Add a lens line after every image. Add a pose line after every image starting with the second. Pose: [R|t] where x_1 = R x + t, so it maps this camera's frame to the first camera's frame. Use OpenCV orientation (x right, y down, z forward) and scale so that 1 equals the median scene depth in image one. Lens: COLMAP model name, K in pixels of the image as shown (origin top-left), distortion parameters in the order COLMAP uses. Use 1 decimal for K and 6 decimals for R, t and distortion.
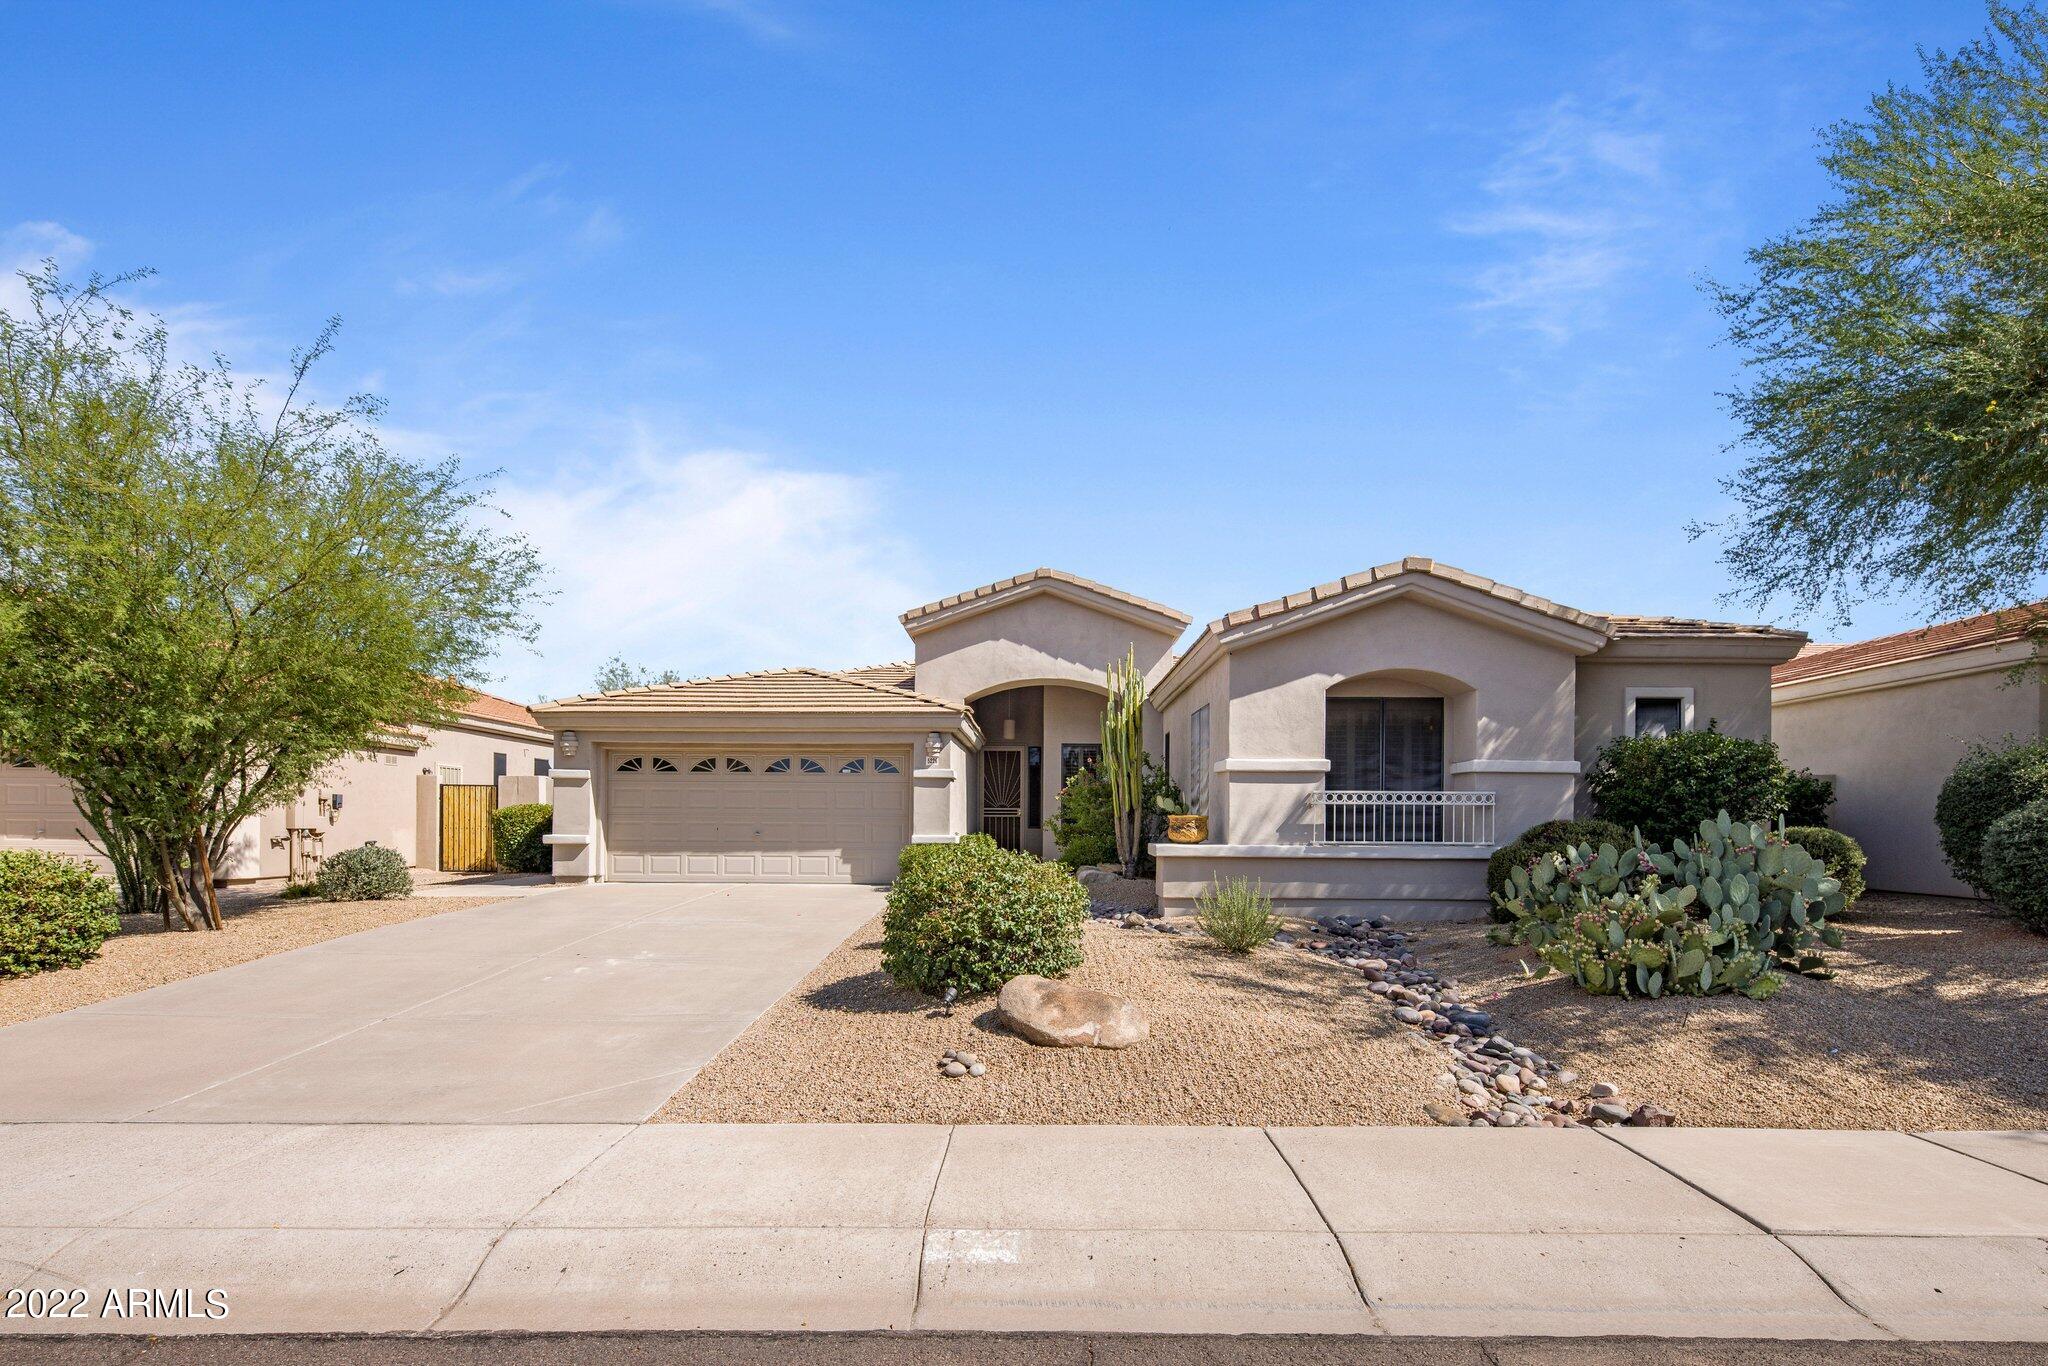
lens RADIAL K [[1005.2, 0, 1031.4], [0, 1005.2, 690.5], [0, 0, 1]] dist [-0.002472, 0.000040]
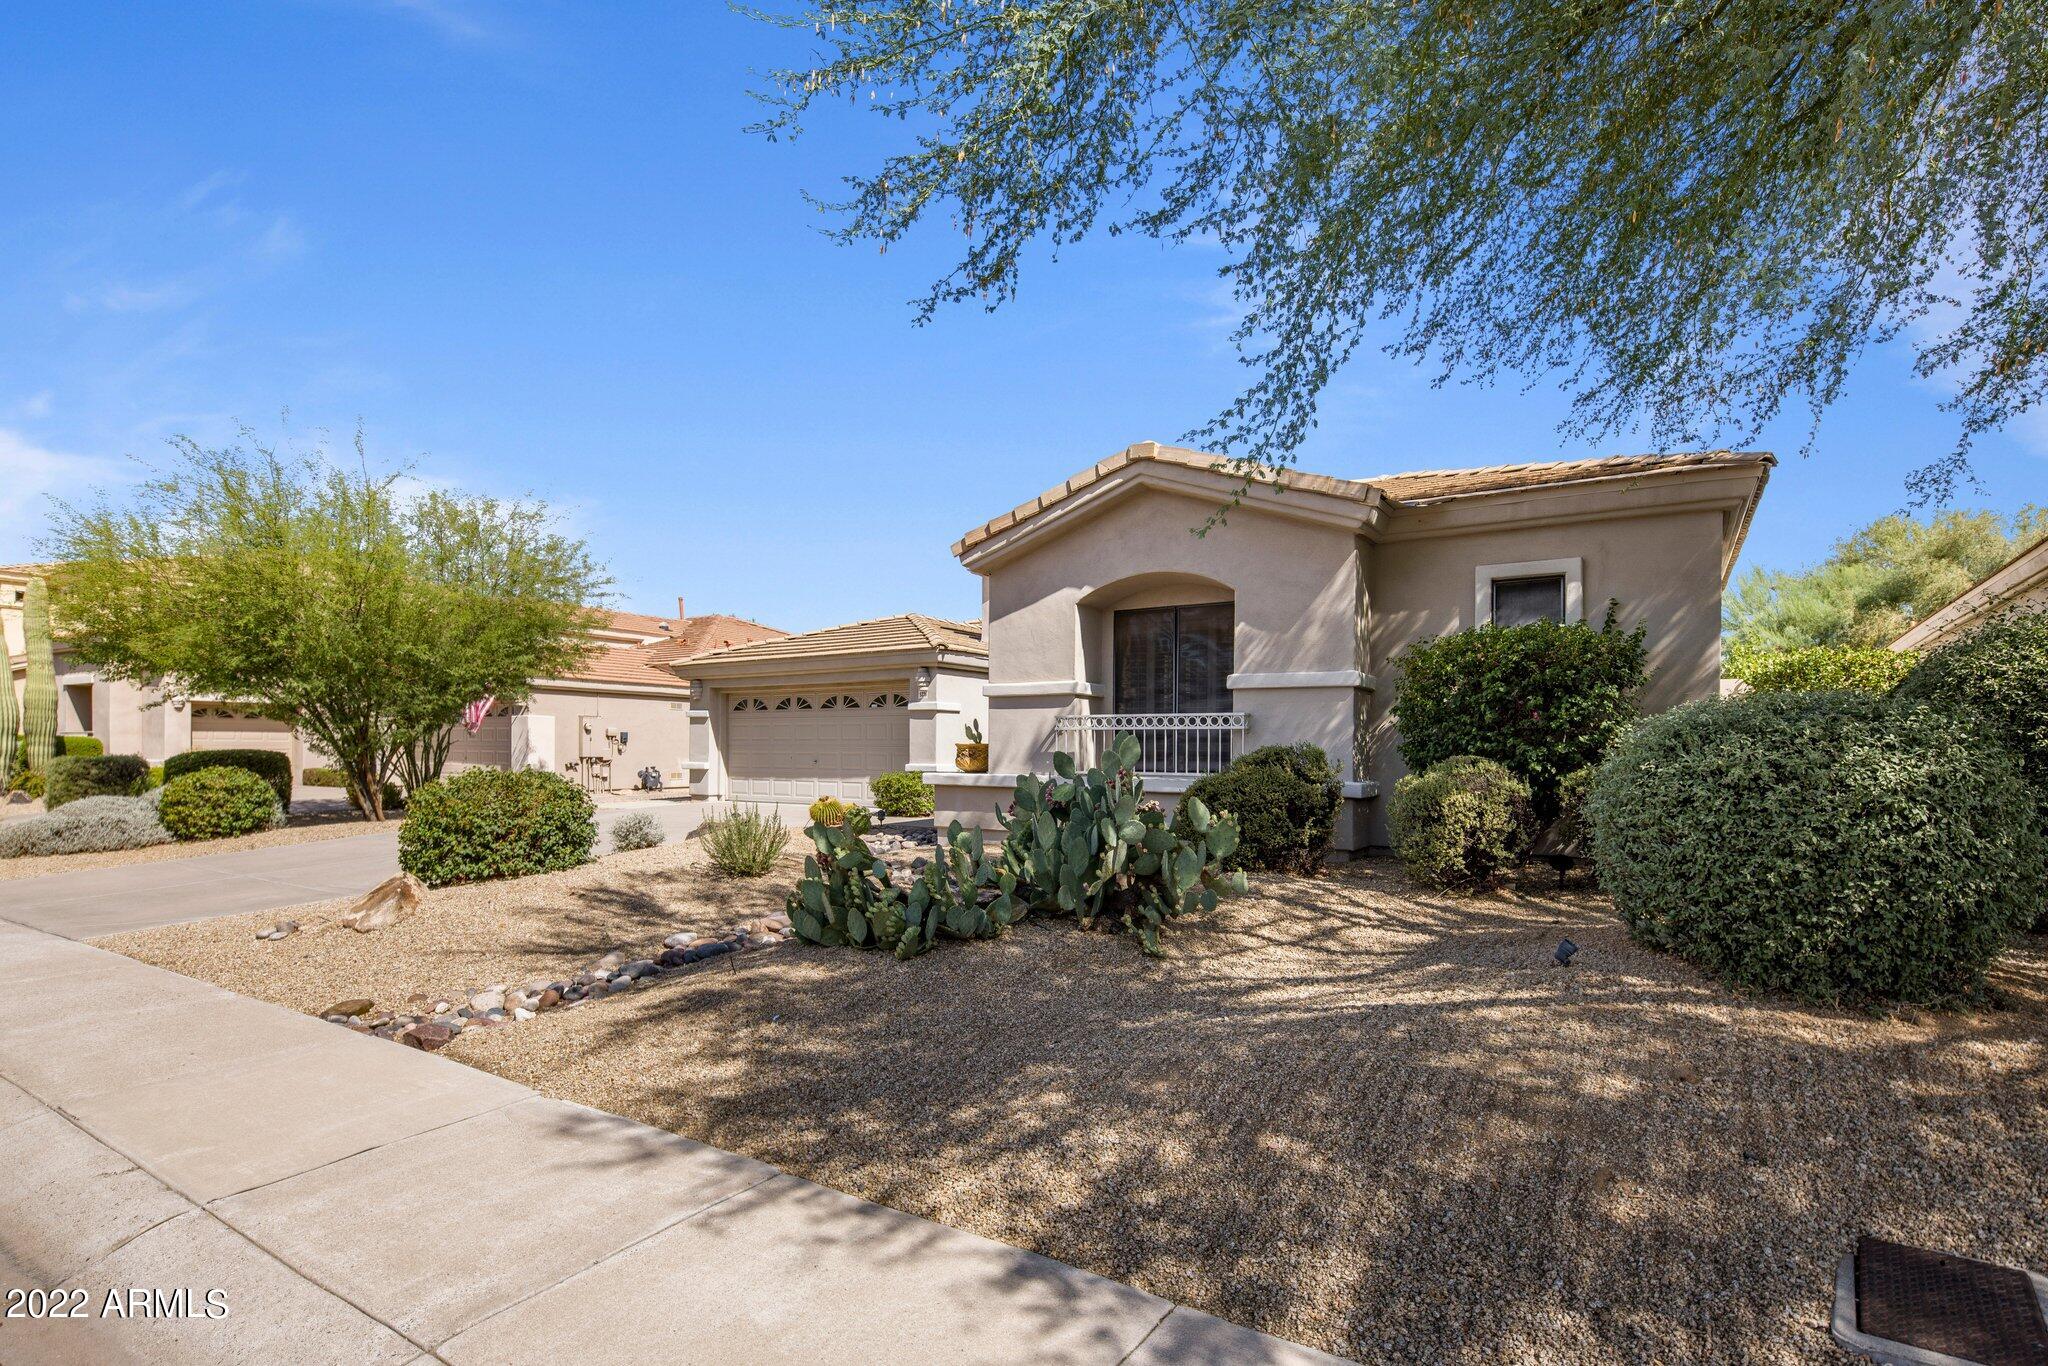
lens RADIAL K [[1005.2, 0, 1027.4], [0, 1005.2, 633.6], [0, 0, 1]] dist [-0.002472, 0.000040]
pose [[0.843077, -0.064346, -0.533929, 0.706179], [0.068870, 0.997560, -0.011474, 0.031811], [0.533365, -0.027098, 0.845451, 0.198855]]
